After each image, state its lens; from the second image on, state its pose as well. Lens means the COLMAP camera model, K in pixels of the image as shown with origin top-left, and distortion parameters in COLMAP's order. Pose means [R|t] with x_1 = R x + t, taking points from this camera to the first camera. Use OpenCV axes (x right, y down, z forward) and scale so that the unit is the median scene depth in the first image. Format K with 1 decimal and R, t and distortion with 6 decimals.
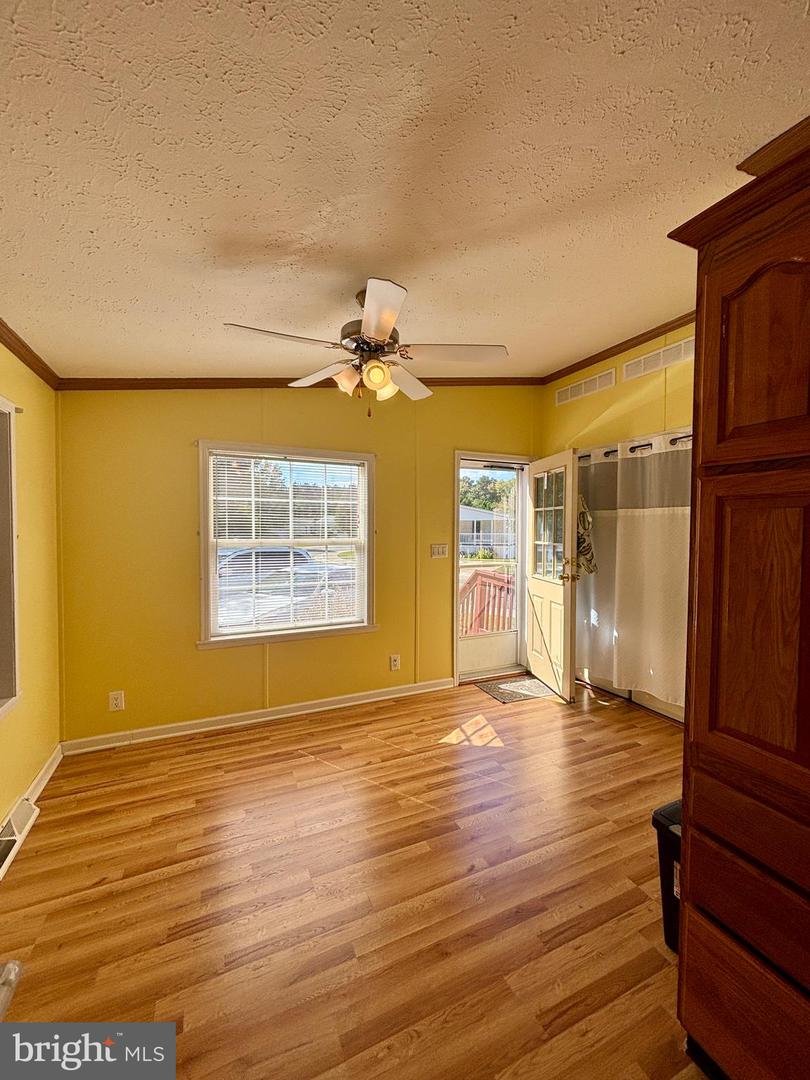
lens RADIAL K [[435.2, 0, 405.0], [0, 435.2, 540.0], [0, 0, 1]] dist [-0.000886, -0.000288]
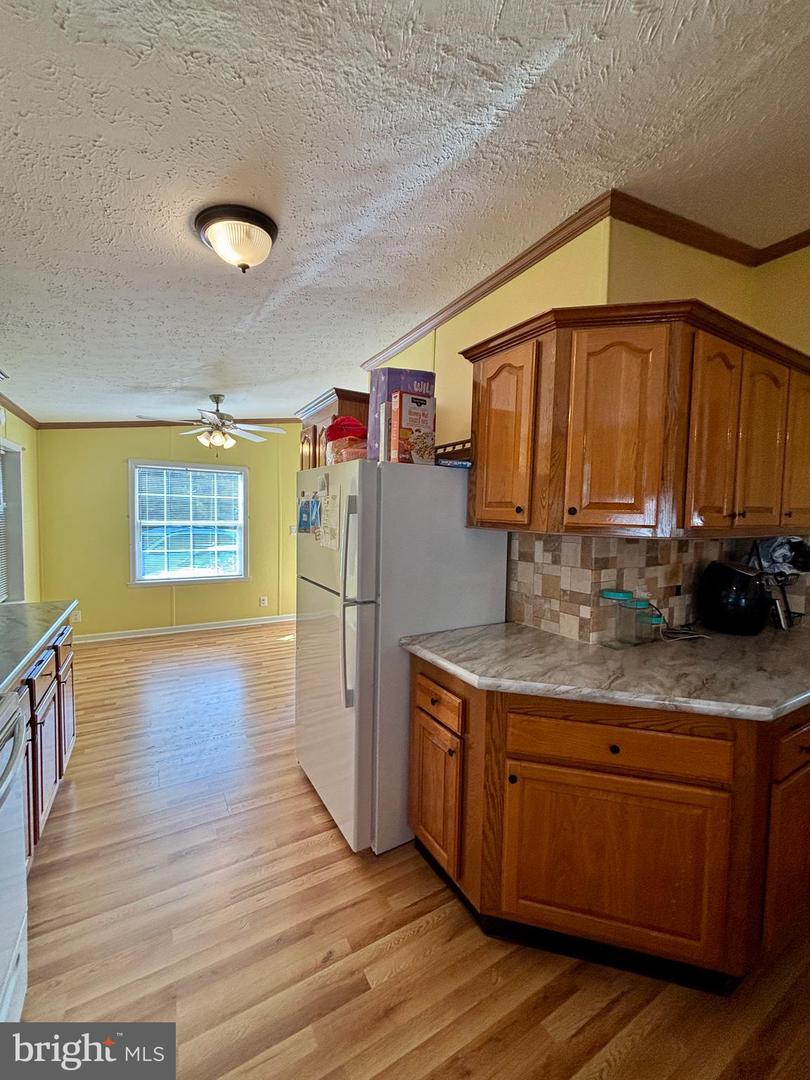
lens RADIAL K [[435.2, 0, 405.0], [0, 435.2, 540.0], [0, 0, 1]] dist [-0.000886, -0.000288]
pose [[0.994088, 0.014266, 0.107634, 0.404402], [-0.017134, 0.999521, 0.025767, 0.014237], [-0.107215, -0.027459, 0.993857, -0.775556]]
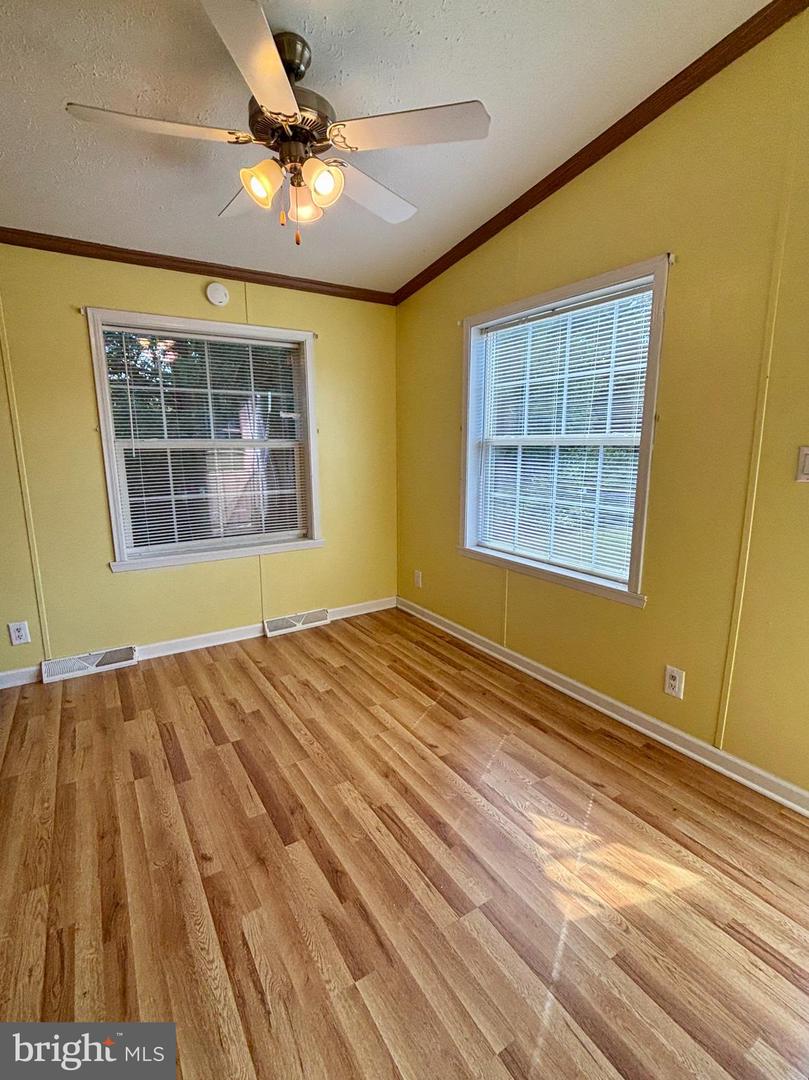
lens RADIAL K [[502.8, 0, 404.5], [0, 502.8, 540.0], [0, 0, 1]] dist [0.001262, 0.000009]
pose [[0.148918, 0.190798, -0.970268, 0.605286], [-0.024795, 0.981621, 0.189225, 0.019268], [0.988539, -0.004121, 0.150912, 0.768574]]
